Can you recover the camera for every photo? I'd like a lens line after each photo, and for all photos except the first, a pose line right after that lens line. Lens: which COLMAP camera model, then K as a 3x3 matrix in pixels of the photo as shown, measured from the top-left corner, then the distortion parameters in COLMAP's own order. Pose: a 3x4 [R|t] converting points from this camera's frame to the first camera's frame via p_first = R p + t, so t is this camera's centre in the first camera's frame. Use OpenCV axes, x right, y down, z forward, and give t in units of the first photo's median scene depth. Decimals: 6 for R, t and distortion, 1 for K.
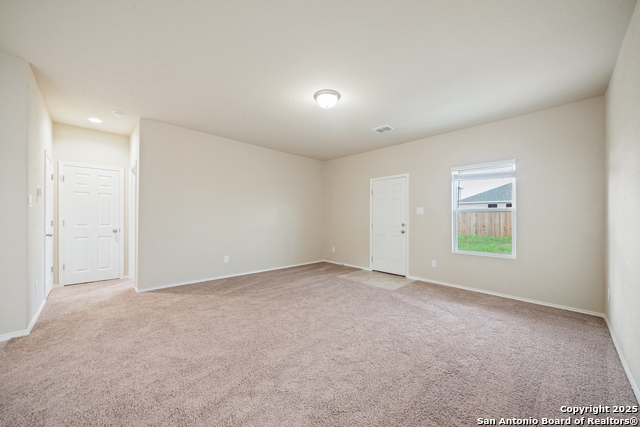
lens RADIAL K [[230.6, 0, 332.2], [0, 230.6, 218.3], [0, 0, 1]] dist [-0.005103, 0.000576]
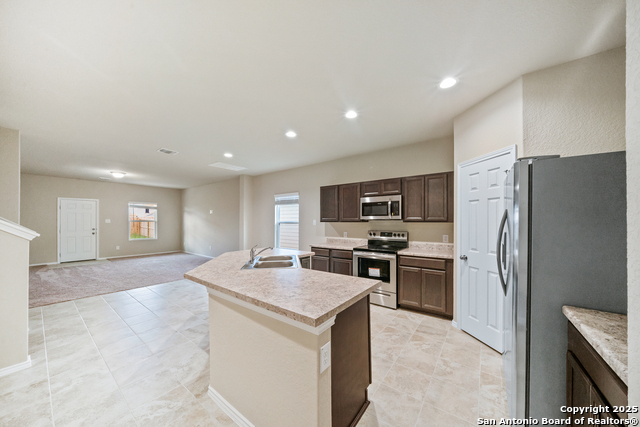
lens RADIAL K [[218.3, 0, 322.8], [0, 218.3, 219.7], [0, 0, 1]] dist [-0.002941, 0.000957]
pose [[-0.147499, -0.004442, 0.989052, -1.542096], [-0.006282, 0.999974, 0.003554, -0.058241], [-0.989042, -0.005689, -0.147523, -0.429634]]
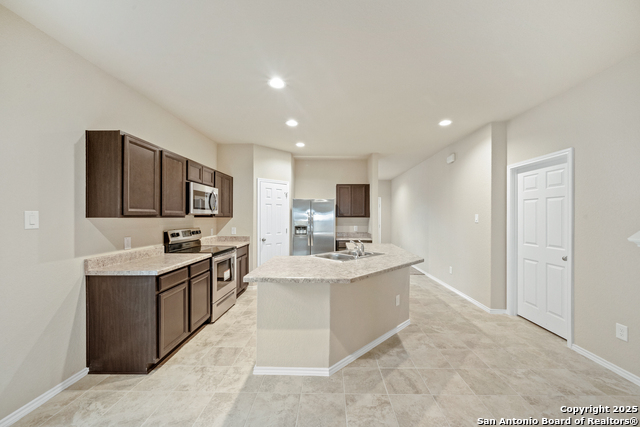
lens RADIAL K [[247.8, 0, 324.2], [0, 247.8, 216.9], [0, 0, 1]] dist [-0.001705, -0.000122]
pose [[-0.716840, -0.013640, -0.697104, -0.496493], [-0.007512, 0.999902, -0.011840, -0.043507], [0.697197, -0.003250, -0.716872, 0.032781]]
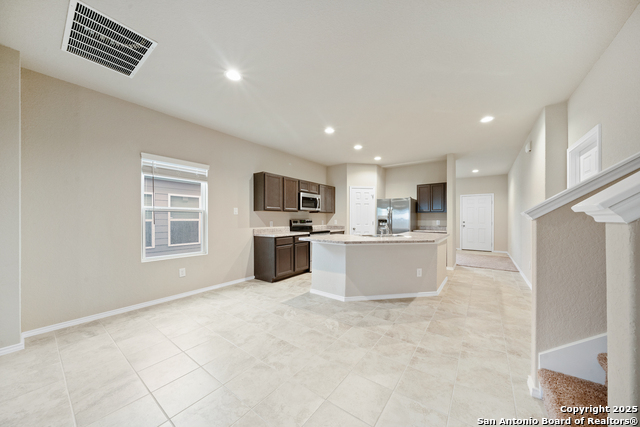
lens RADIAL K [[218.3, 0, 322.6], [0, 218.3, 219.5], [0, 0, 1]] dist [-0.002941, 0.000957]
pose [[-0.988649, -0.011019, -0.149838, -0.654227], [-0.010635, 0.999938, -0.003369, -0.007571], [0.149866, -0.001738, -0.988705, 0.372530]]
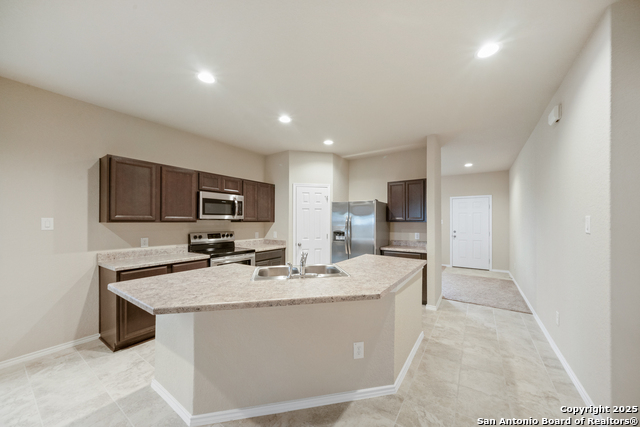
lens RADIAL K [[230.6, 0, 323.4], [0, 230.6, 220.1], [0, 0, 1]] dist [-0.005103, 0.000576]
pose [[-0.980757, -0.013378, -0.194771, -0.946080], [-0.010909, 0.999846, -0.013746, -0.047999], [0.194925, -0.011357, -0.980752, 0.072357]]
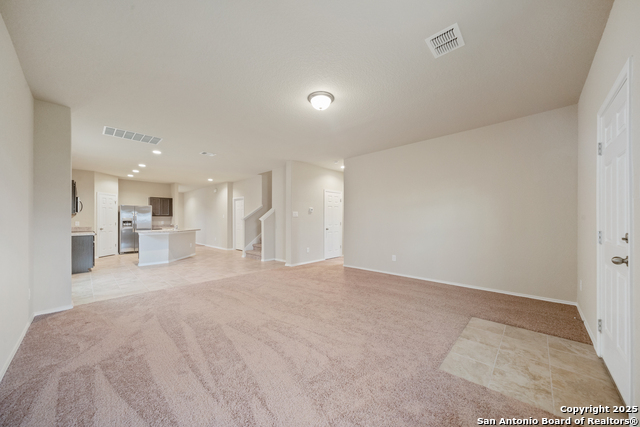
lens RADIAL K [[230.6, 0, 323.3], [0, 230.6, 219.3], [0, 0, 1]] dist [-0.005103, 0.000576]
pose [[0.029593, -0.013356, -0.999473, 0.593551], [0.007544, 0.999885, -0.013138, 0.006480], [0.999534, -0.007152, 0.029690, 0.603180]]
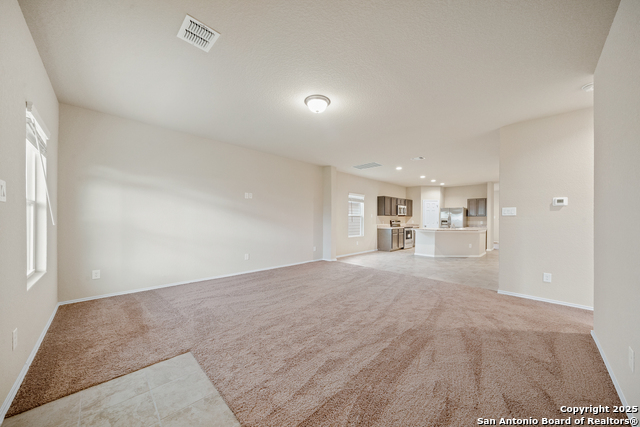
lens RADIAL K [[218.3, 0, 325.1], [0, 218.3, 219.7], [0, 0, 1]] dist [-0.002941, 0.000957]
pose [[-0.999846, -0.017267, -0.003057, -0.052757], [-0.017267, 0.999851, 0.000158, -0.002654], [0.003054, 0.000211, -0.999995, 1.233962]]
